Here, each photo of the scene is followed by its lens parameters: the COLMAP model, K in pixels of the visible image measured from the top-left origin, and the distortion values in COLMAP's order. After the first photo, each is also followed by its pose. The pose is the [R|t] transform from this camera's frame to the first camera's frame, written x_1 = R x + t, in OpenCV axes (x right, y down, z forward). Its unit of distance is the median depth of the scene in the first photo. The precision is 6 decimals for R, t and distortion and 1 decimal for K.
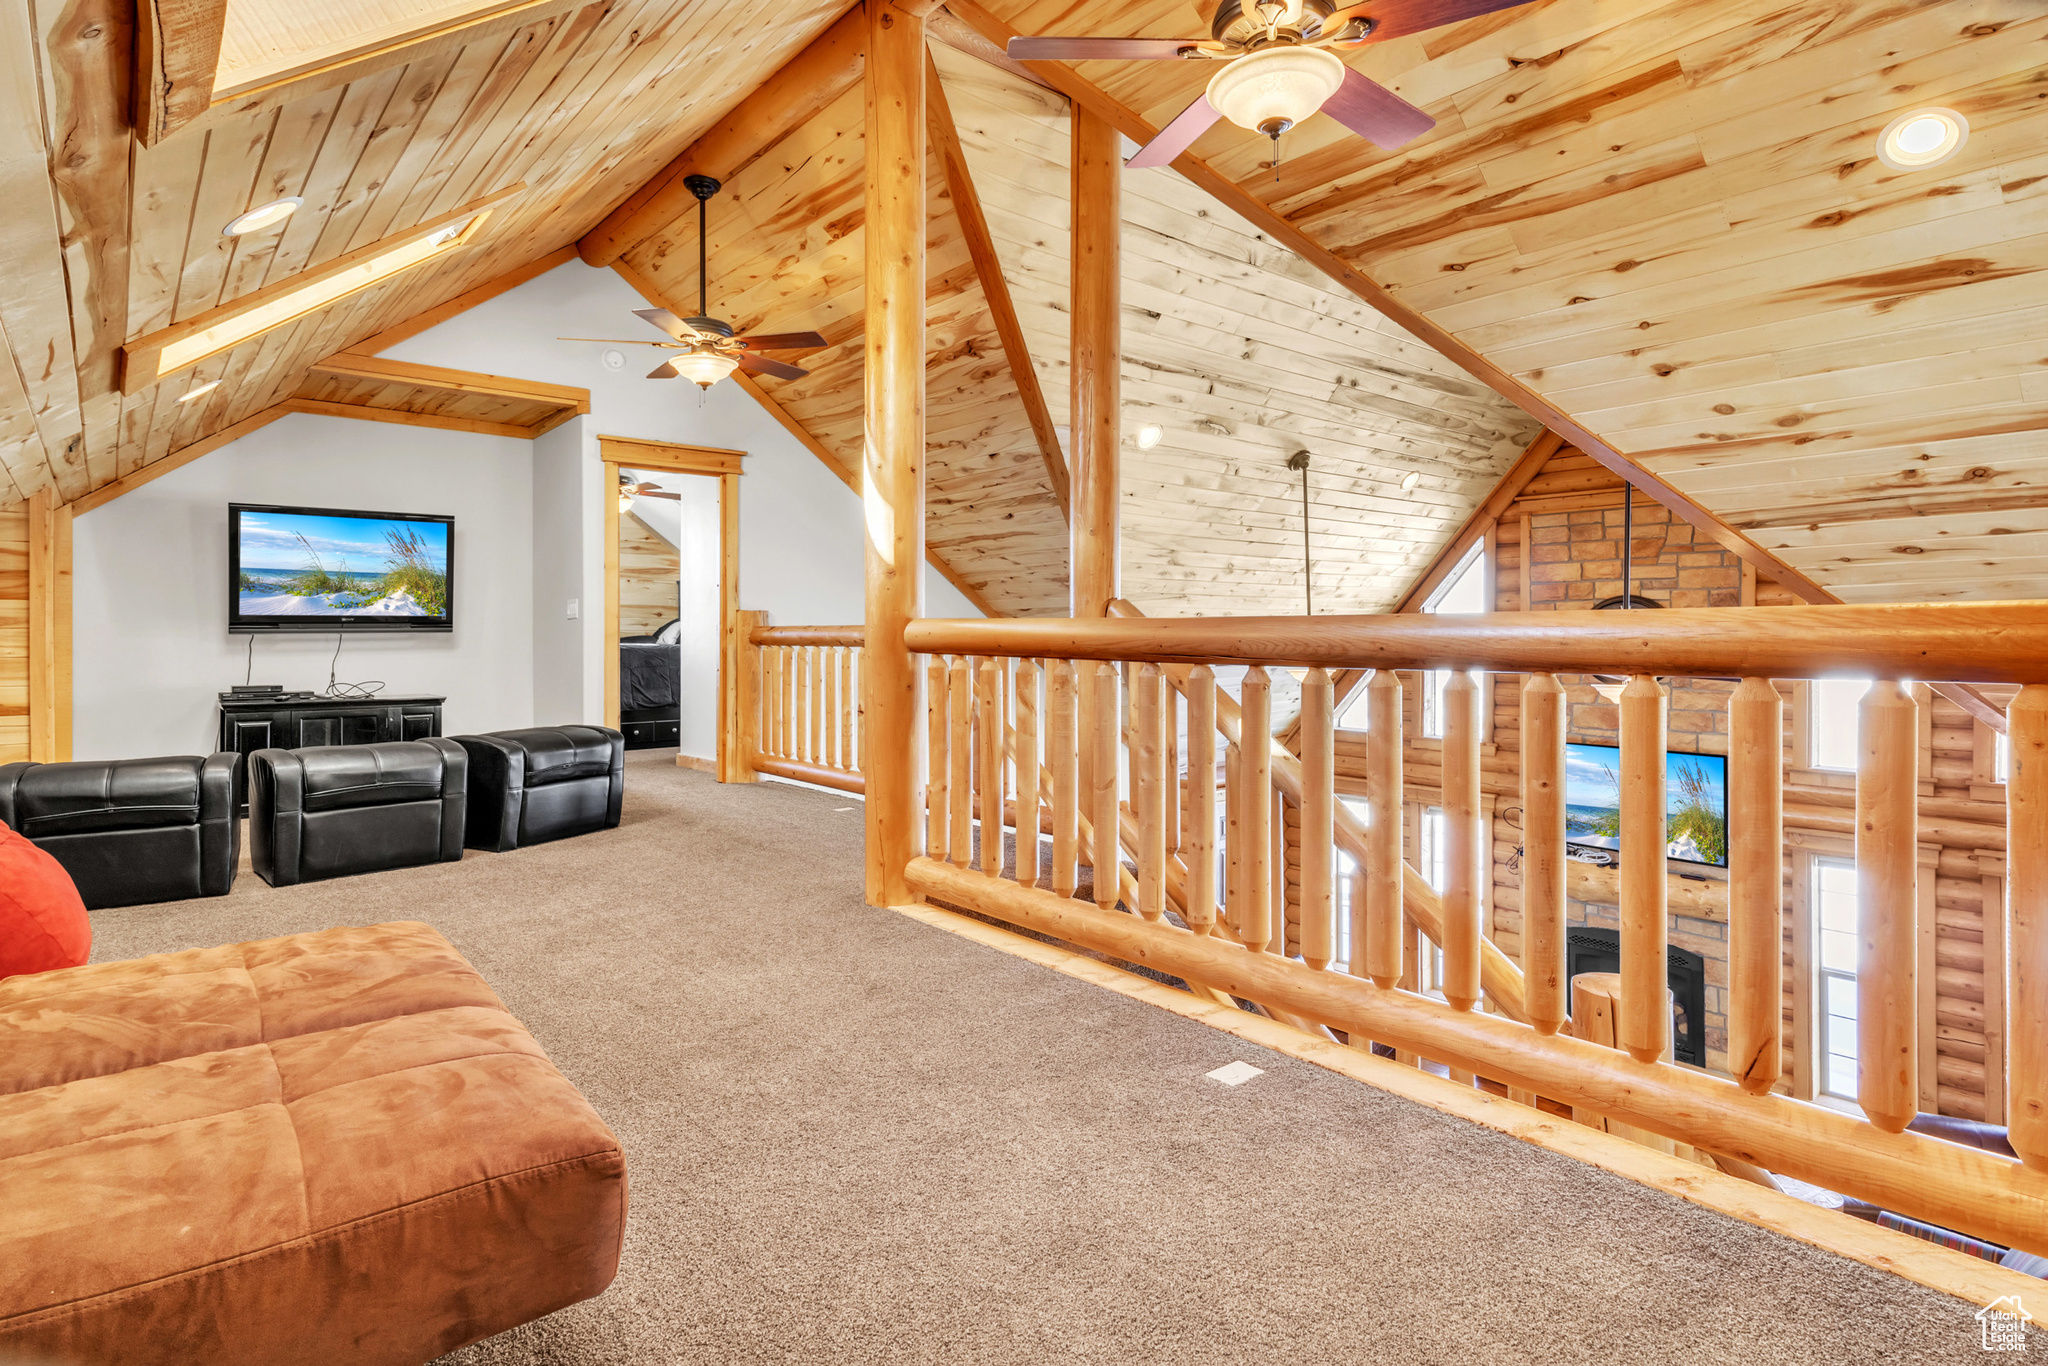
lens RADIAL K [[1045.4, 0, 1020.2], [0, 1045.4, 656.3], [0, 0, 1]] dist [0.028514, -0.015767]
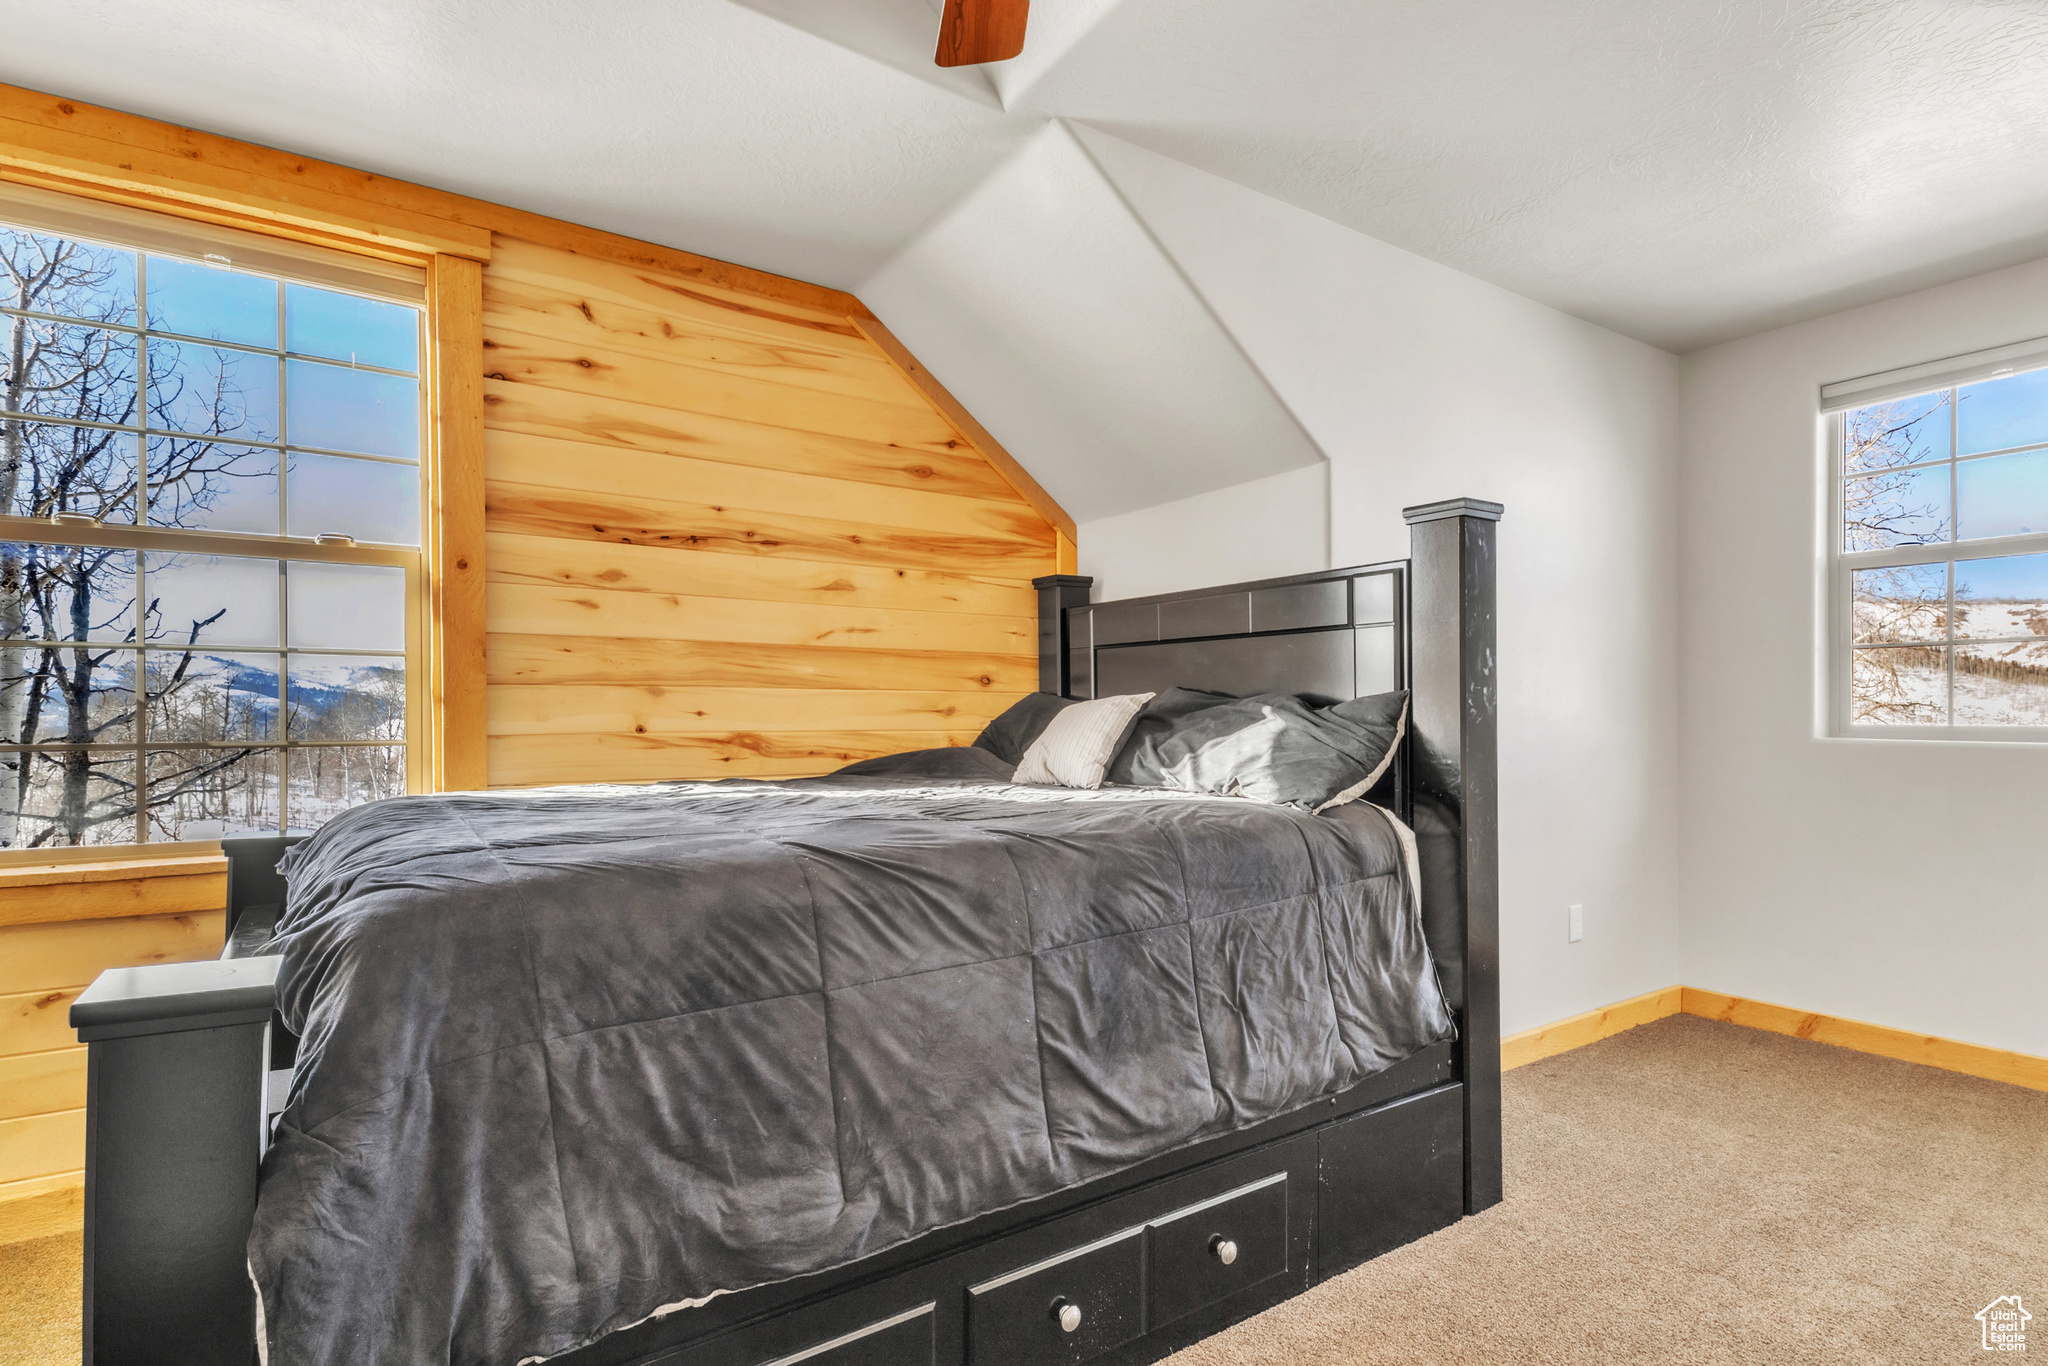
lens RADIAL K [[1045.4, 0, 1020.2], [0, 1045.4, 656.3], [0, 0, 1]] dist [0.028514, -0.015767]
pose [[0.994580, -0.005647, -0.103818, -0.517043], [-0.002569, 0.996884, -0.078837, -0.038636], [0.103940, 0.078677, 0.991467, 1.182241]]
